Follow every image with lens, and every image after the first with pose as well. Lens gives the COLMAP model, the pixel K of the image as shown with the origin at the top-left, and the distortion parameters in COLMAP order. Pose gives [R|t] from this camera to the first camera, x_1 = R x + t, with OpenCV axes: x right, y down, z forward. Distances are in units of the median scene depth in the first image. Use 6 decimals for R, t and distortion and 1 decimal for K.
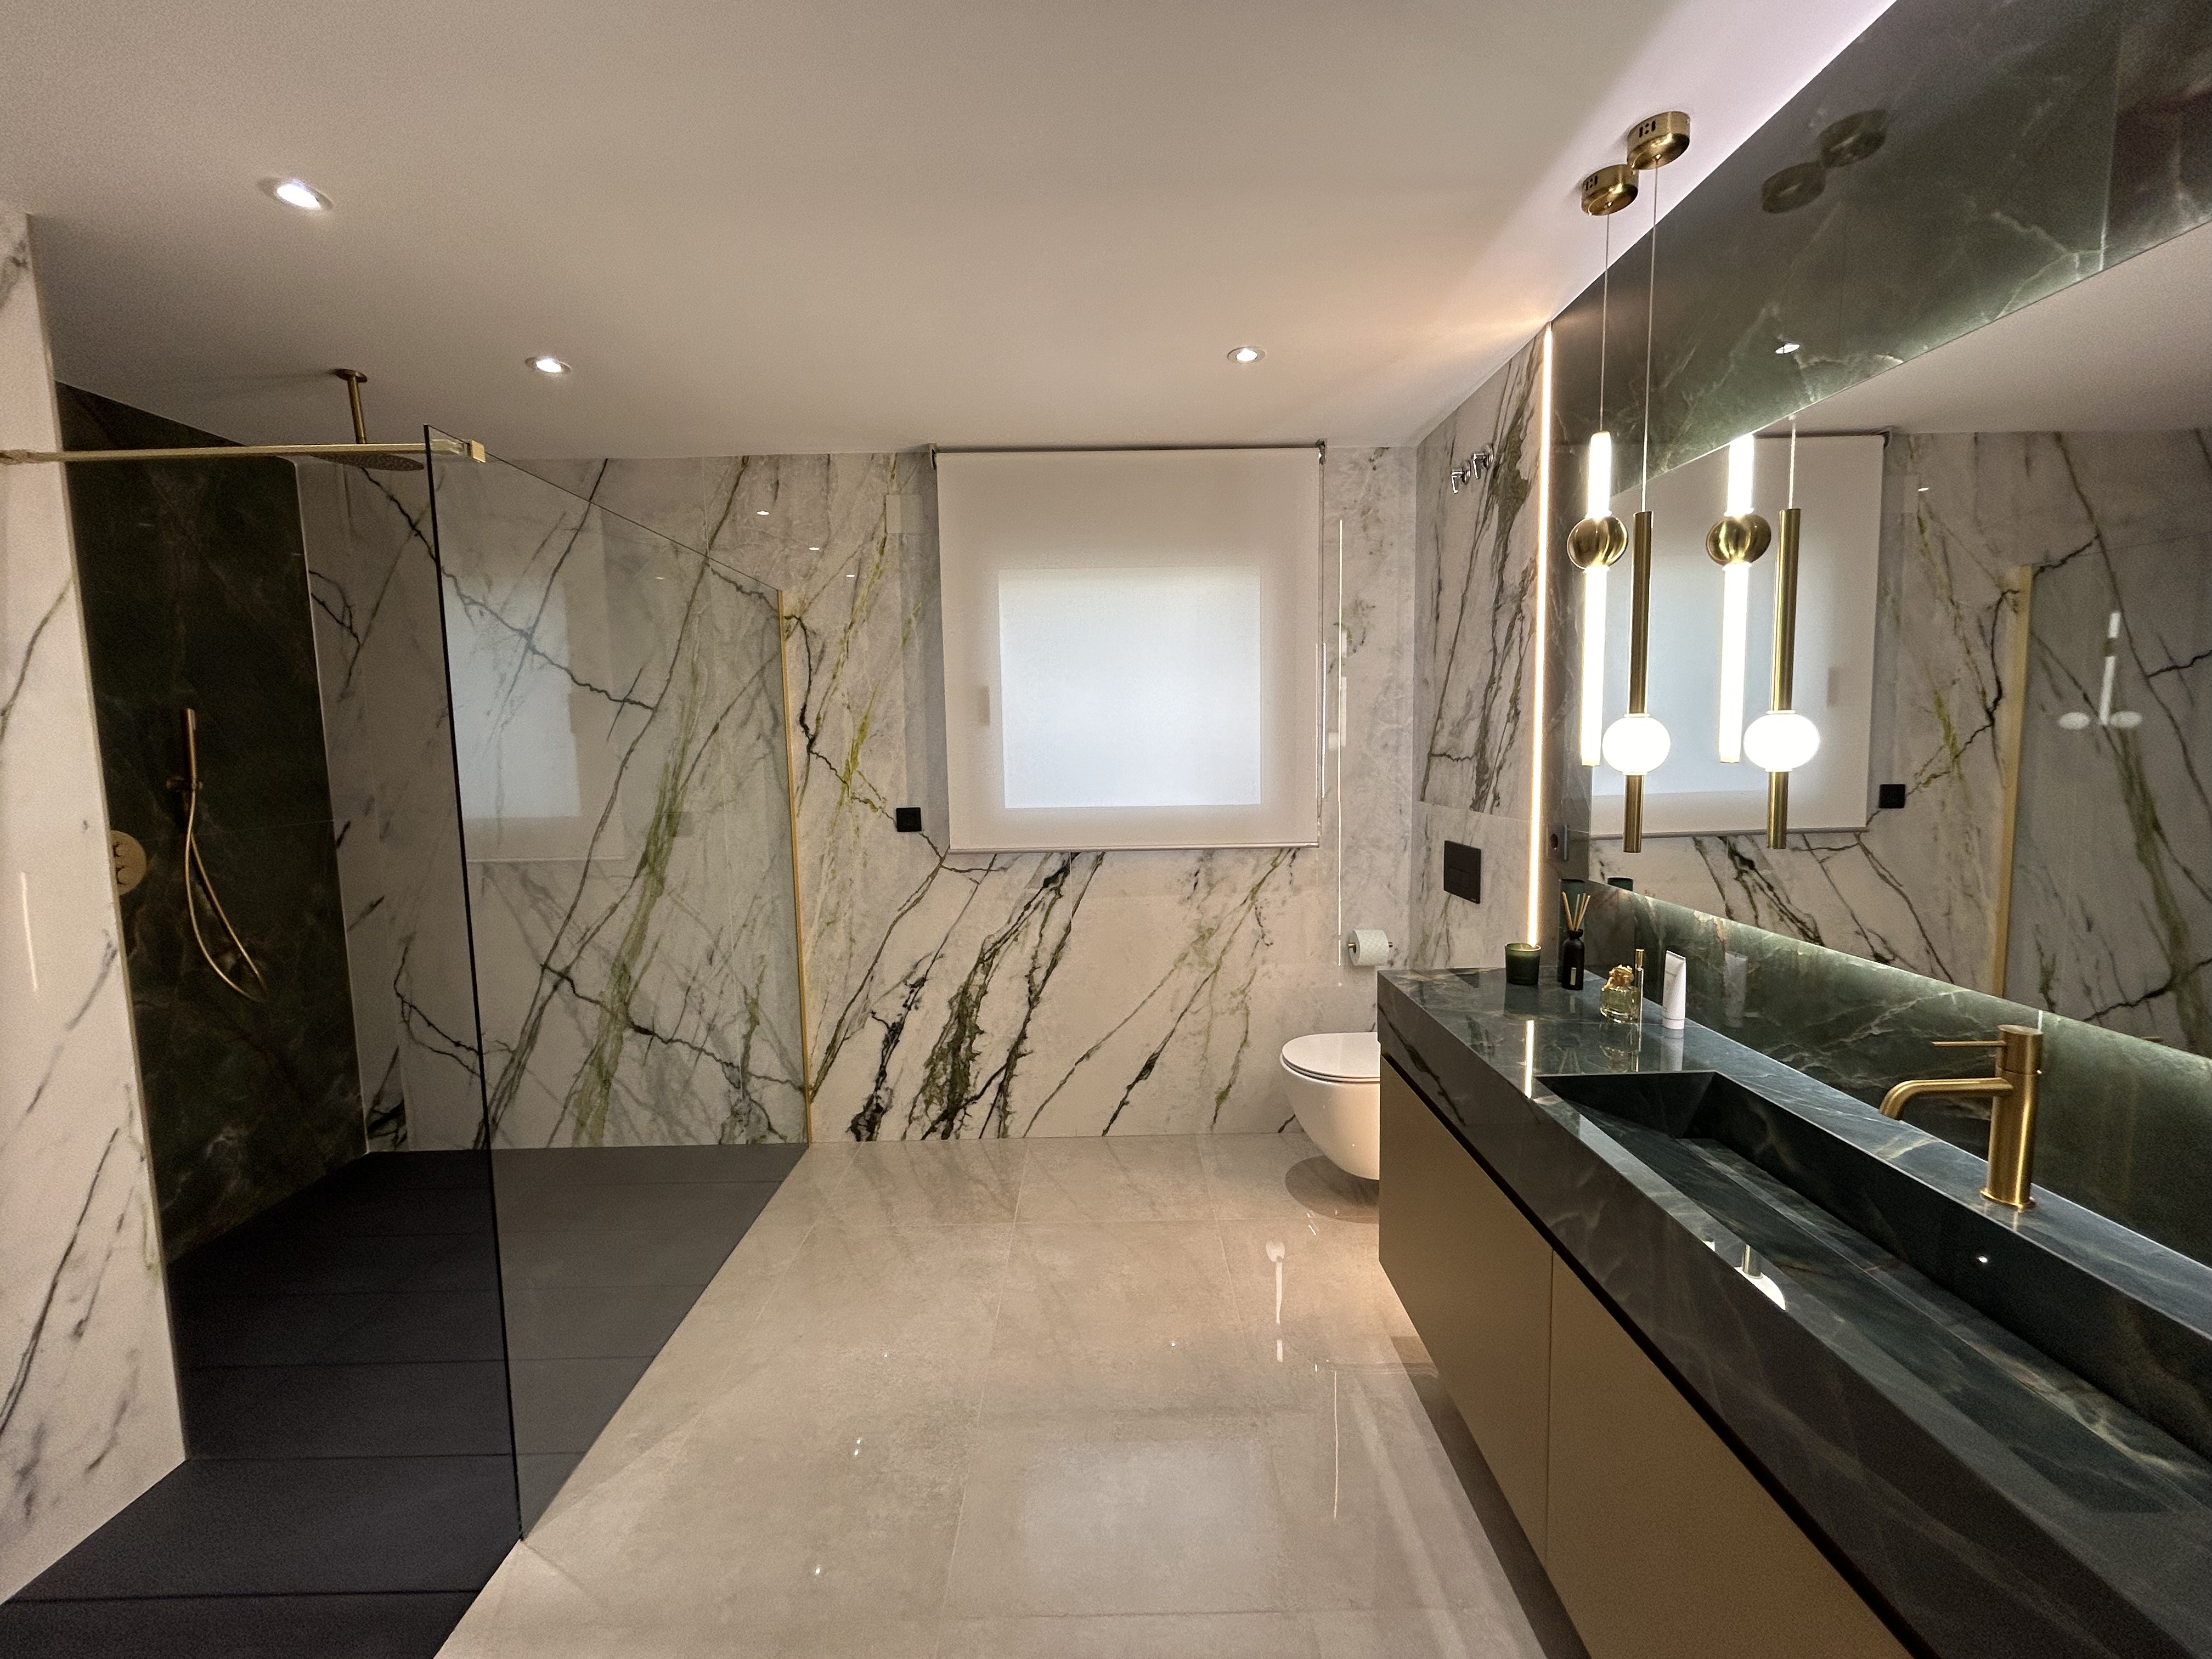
lens RADIAL K [[901.0, 0, 1106.0], [0, 901.0, 829.5], [0, 0, 1]] dist [-0.001420, 0.000458]
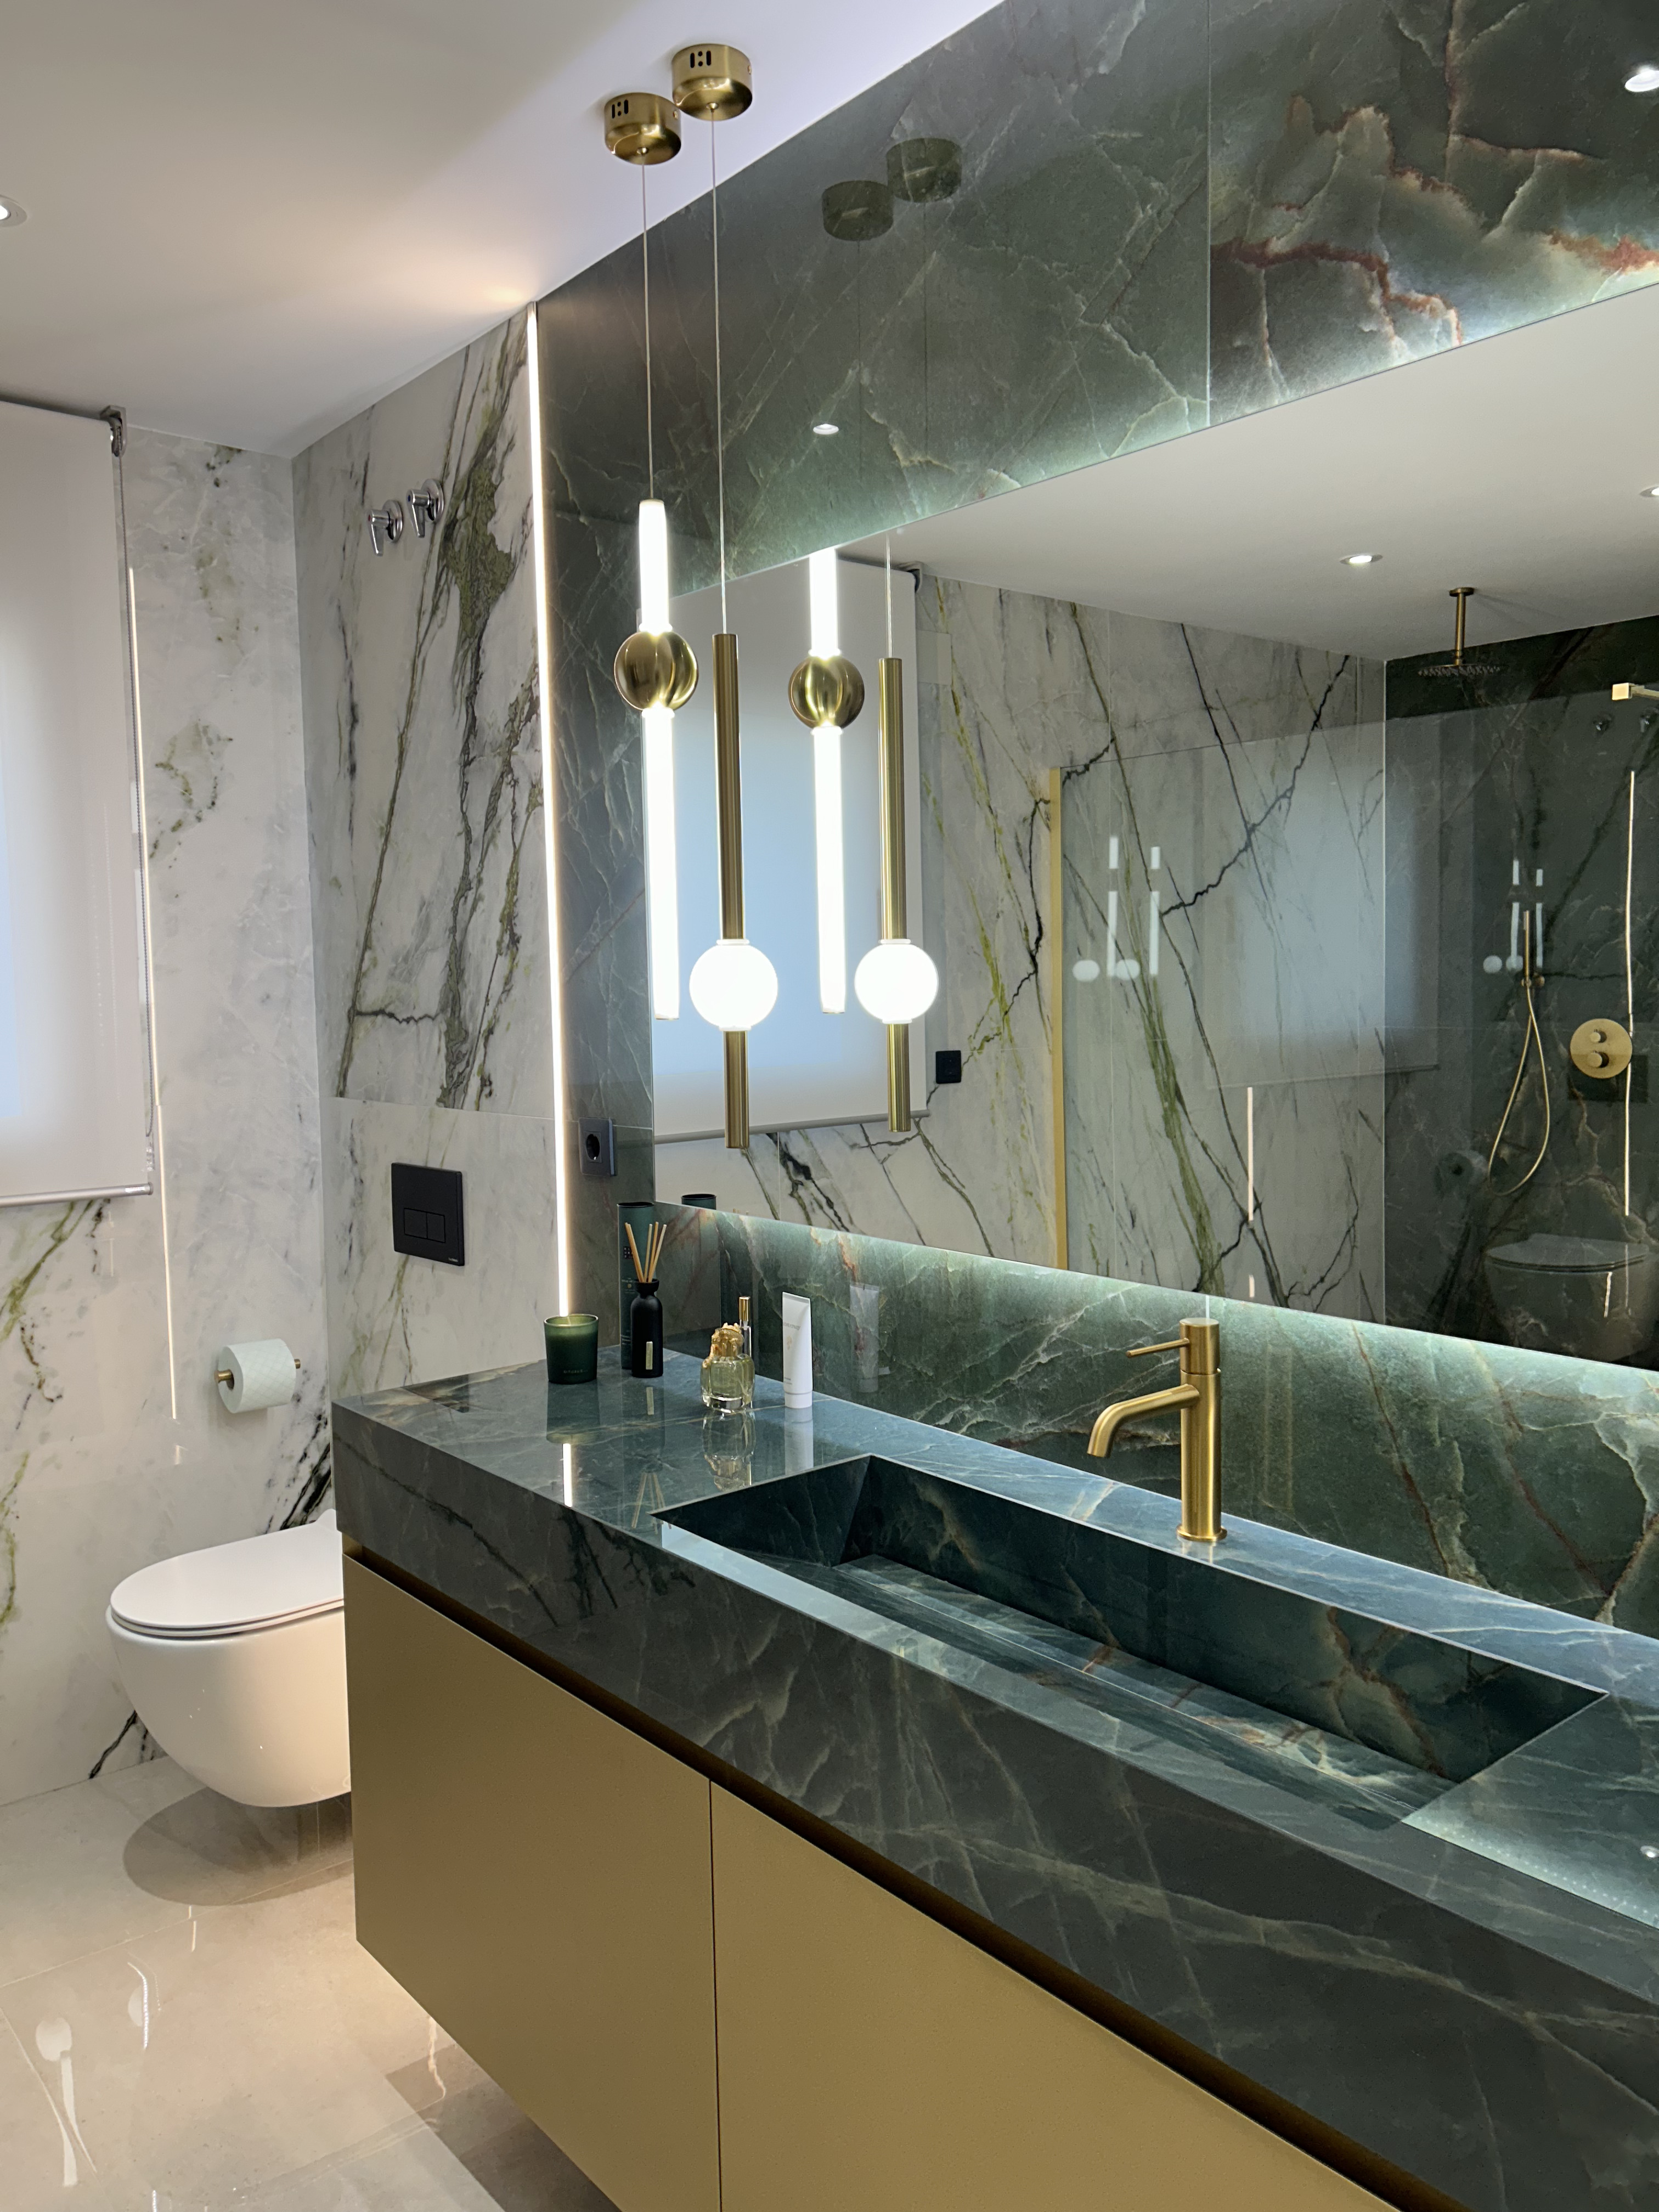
lens RADIAL K [[1675.5, 0, 829.5], [0, 1675.5, 1106.0], [0, 0, 1]] dist [0.084129, -0.123924]
pose [[0.770672, -0.041293, 0.635893, -0.104535], [0.065846, 0.997717, -0.015014, 0.012770], [-0.633821, 0.053442, 0.771631, 0.007351]]
